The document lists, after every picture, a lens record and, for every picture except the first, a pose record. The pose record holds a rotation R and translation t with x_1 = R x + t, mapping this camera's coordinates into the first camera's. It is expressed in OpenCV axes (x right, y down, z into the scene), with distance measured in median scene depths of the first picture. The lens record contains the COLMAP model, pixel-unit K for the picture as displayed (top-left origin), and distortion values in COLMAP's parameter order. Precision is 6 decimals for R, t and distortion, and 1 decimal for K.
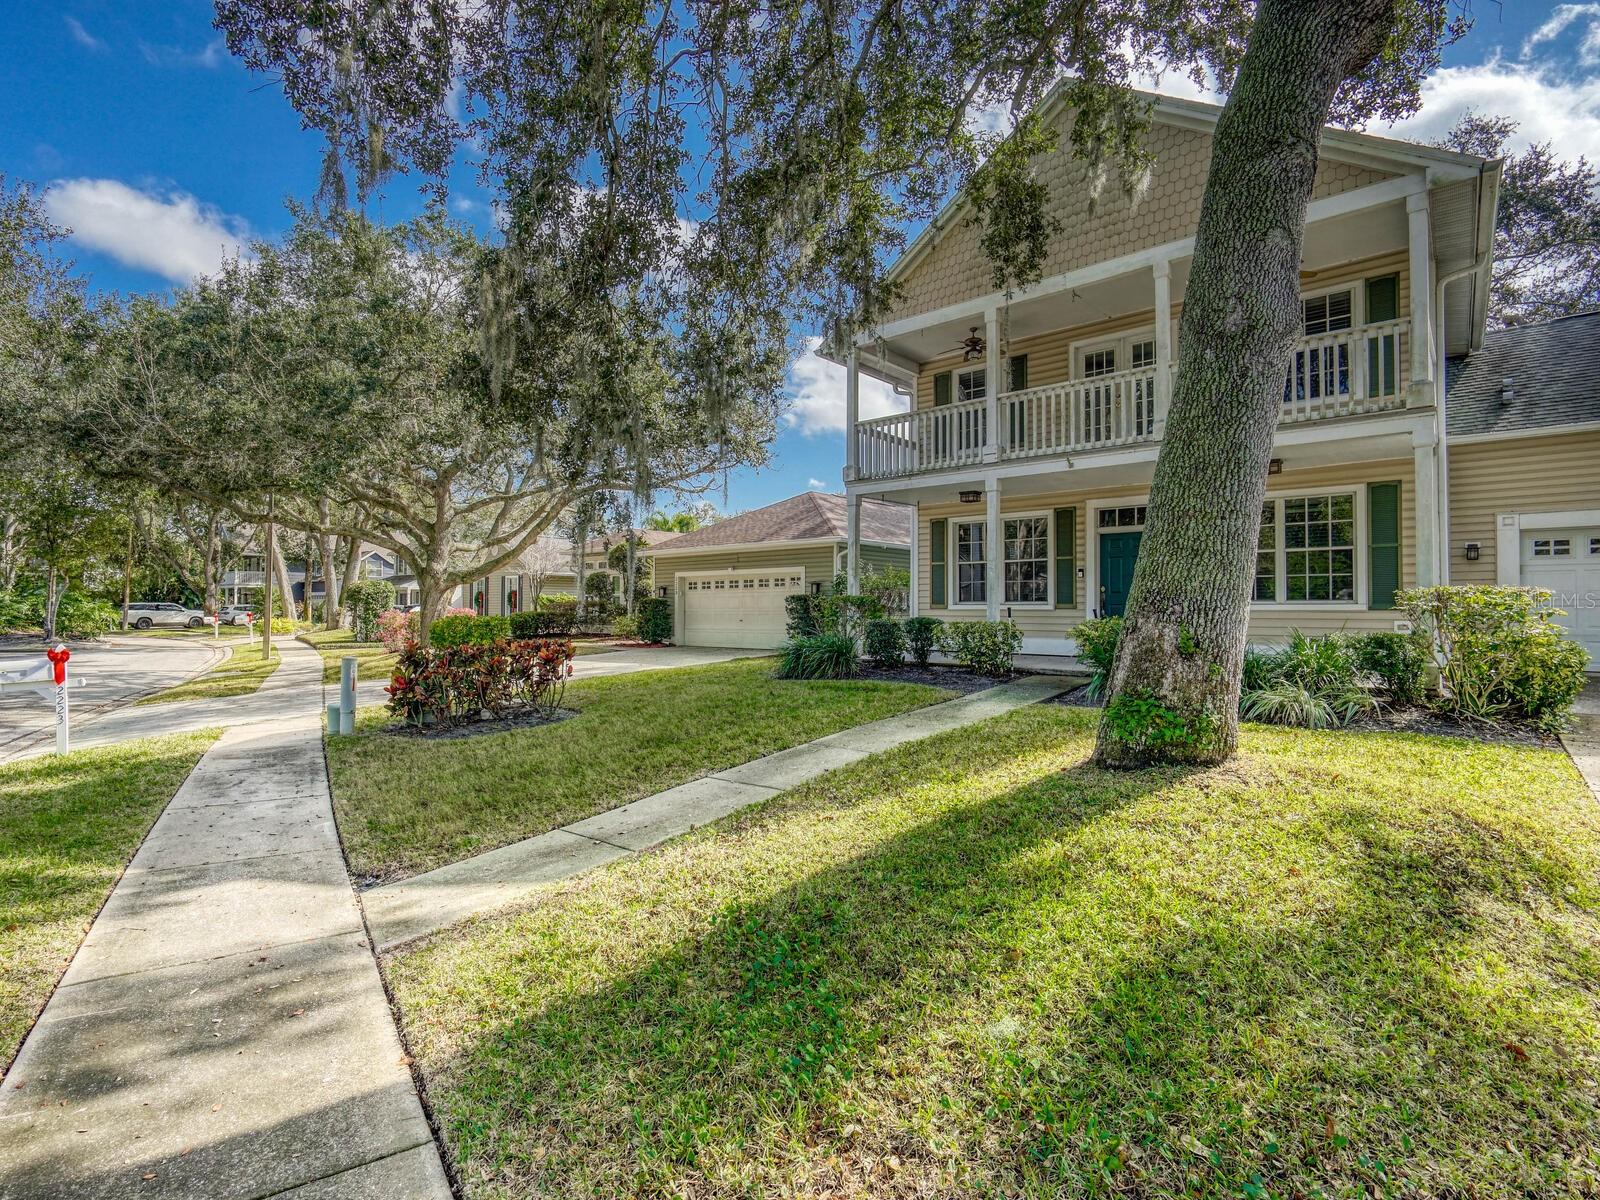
lens RADIAL K [[796.0, 0, 780.0], [0, 796.0, 607.4], [0, 0, 1]] dist [0.003039, 0.001587]
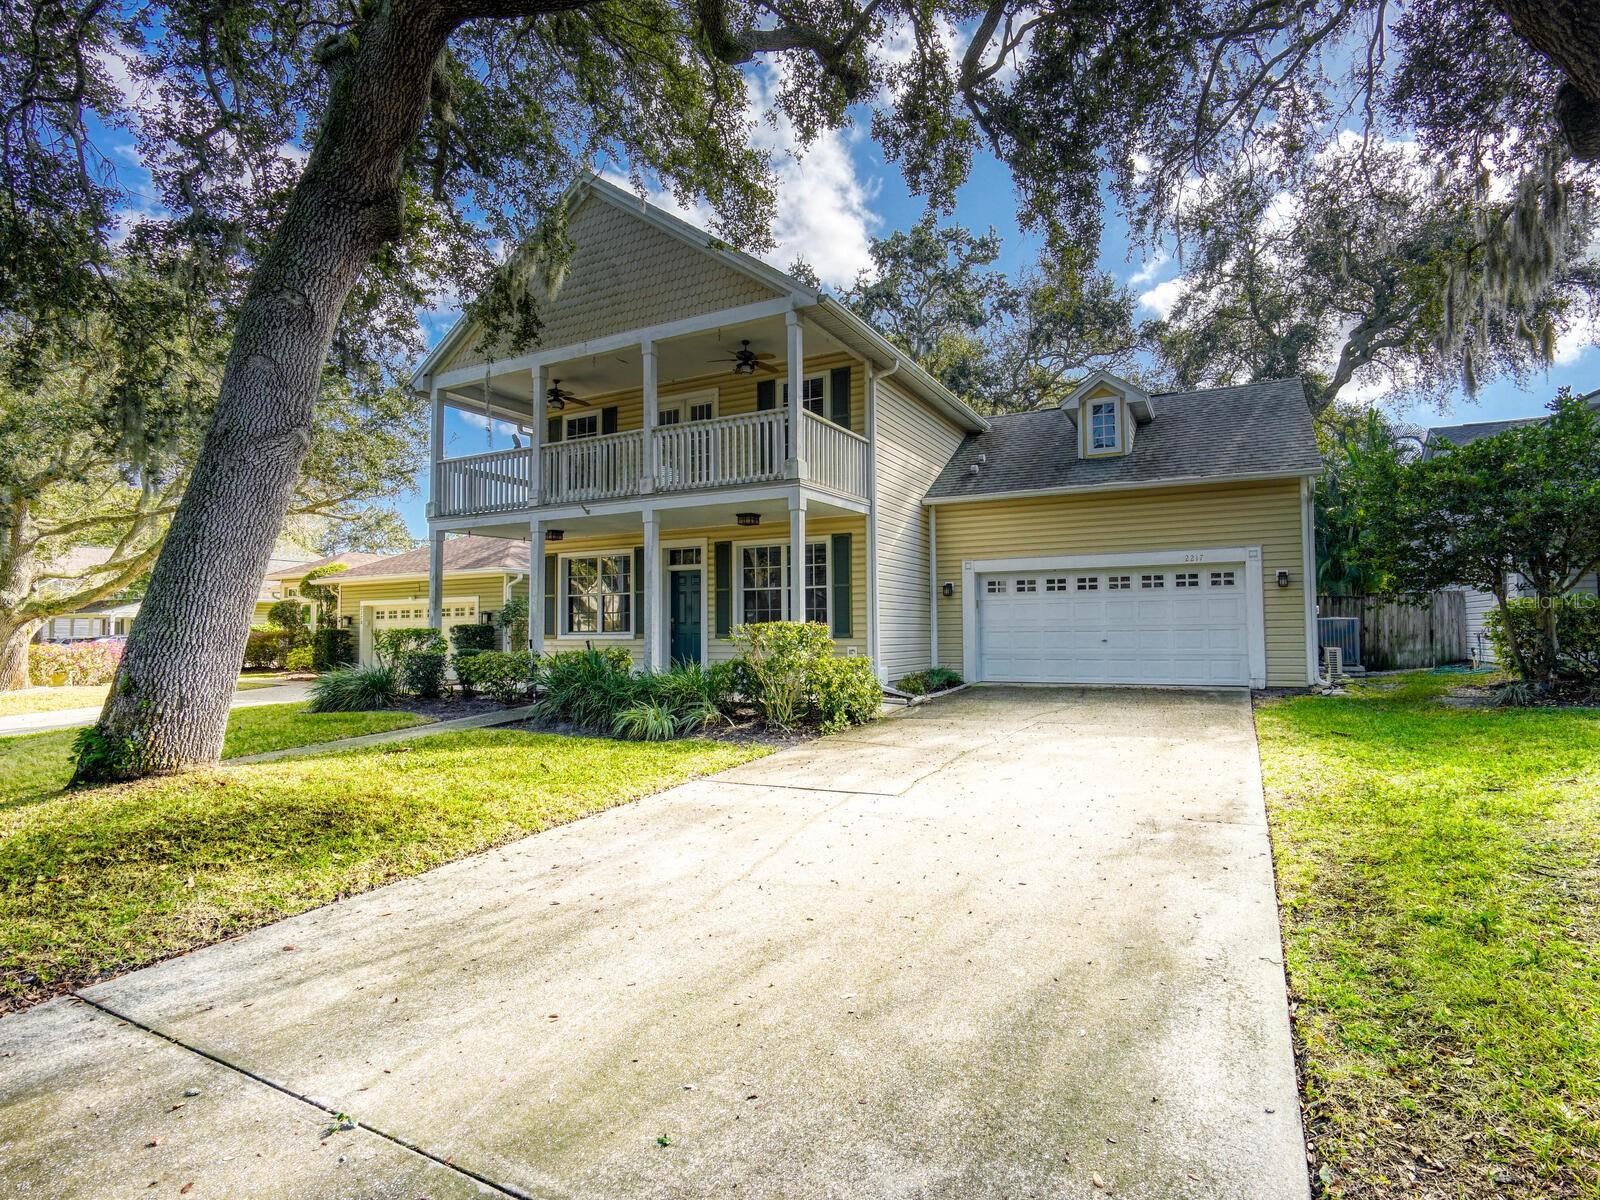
lens RADIAL K [[788.8, 0, 800.0], [0, 788.8, 600.0], [0, 0, 1]] dist [0.026982, 0.000230]
pose [[0.964718, 0.000888, 0.263285, 0.290058], [0.009940, 0.999158, -0.039794, -0.005987], [-0.263099, 0.041007, 0.963897, -0.116852]]
